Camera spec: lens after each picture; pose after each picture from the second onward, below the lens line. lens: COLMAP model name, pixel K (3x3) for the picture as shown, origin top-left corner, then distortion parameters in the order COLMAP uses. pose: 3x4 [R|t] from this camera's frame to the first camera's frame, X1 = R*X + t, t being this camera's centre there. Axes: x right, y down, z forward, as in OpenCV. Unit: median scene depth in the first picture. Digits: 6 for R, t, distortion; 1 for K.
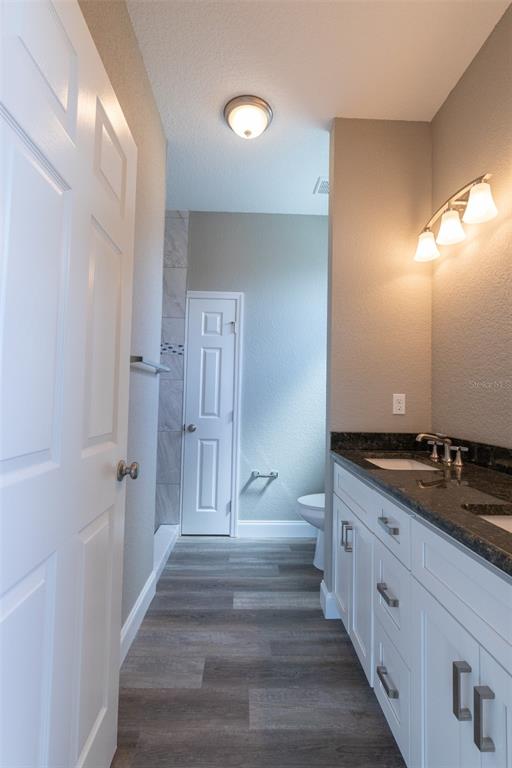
lens RADIAL K [[373.6, 0, 257.6], [0, 373.6, 383.6], [0, 0, 1]] dist [-0.003630, -0.000307]
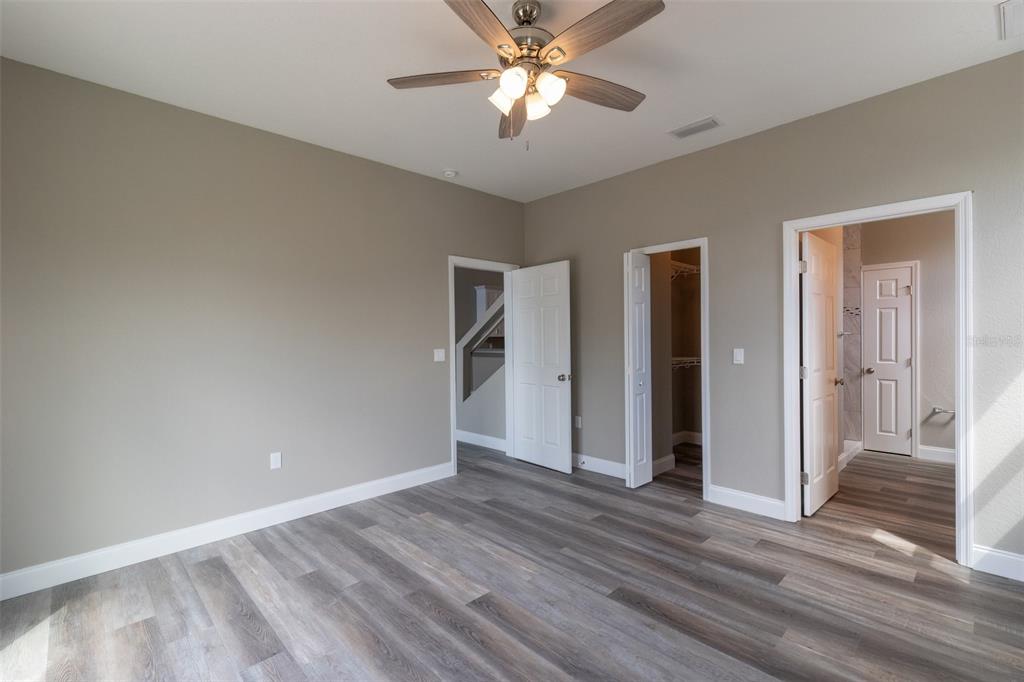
lens RADIAL K [[459.4, 0, 516.8], [0, 459.4, 342.7], [0, 0, 1]] dist [0.011456, -0.001439]
pose [[0.675358, -0.021276, -0.737183, 0.185507], [0.056401, 0.998146, 0.022864, -0.086272], [0.735330, -0.057019, 0.675306, -1.009224]]
